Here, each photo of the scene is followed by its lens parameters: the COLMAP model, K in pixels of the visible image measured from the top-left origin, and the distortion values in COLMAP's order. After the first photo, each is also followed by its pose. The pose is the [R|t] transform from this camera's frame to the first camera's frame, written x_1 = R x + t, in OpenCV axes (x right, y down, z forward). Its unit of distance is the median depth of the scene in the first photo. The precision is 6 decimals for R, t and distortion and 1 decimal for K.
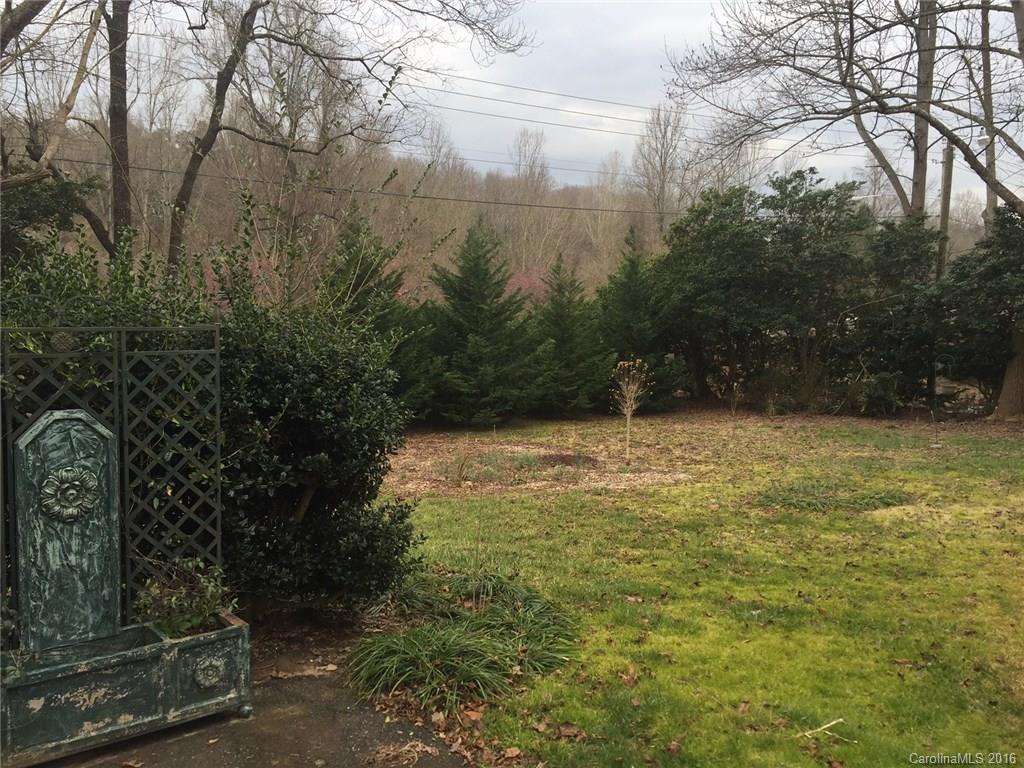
lens RADIAL K [[860.6, 0, 512.0], [0, 860.6, 384.0], [0, 0, 1]] dist [0.003043, 0.002158]
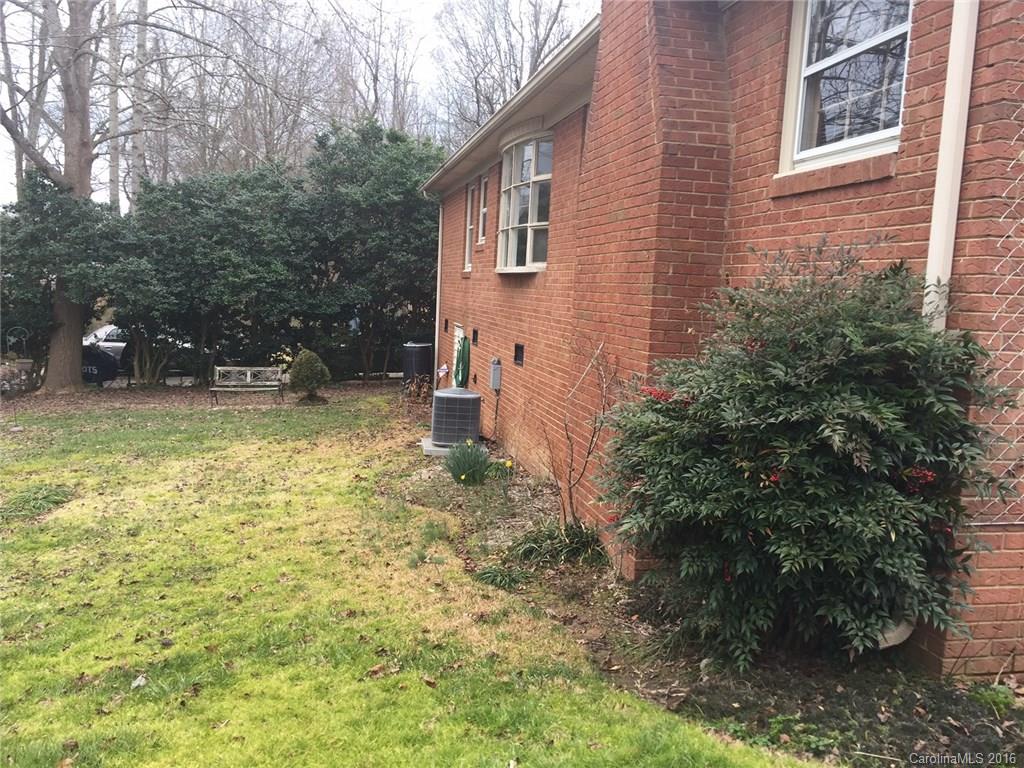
lens RADIAL K [[860.6, 0, 512.0], [0, 860.6, 384.0], [0, 0, 1]] dist [0.003043, 0.002158]
pose [[0.454672, -0.086359, 0.886462, -0.161198], [0.057049, 0.996068, 0.067776, -0.015553], [-0.888830, 0.019755, 0.457811, 0.300979]]
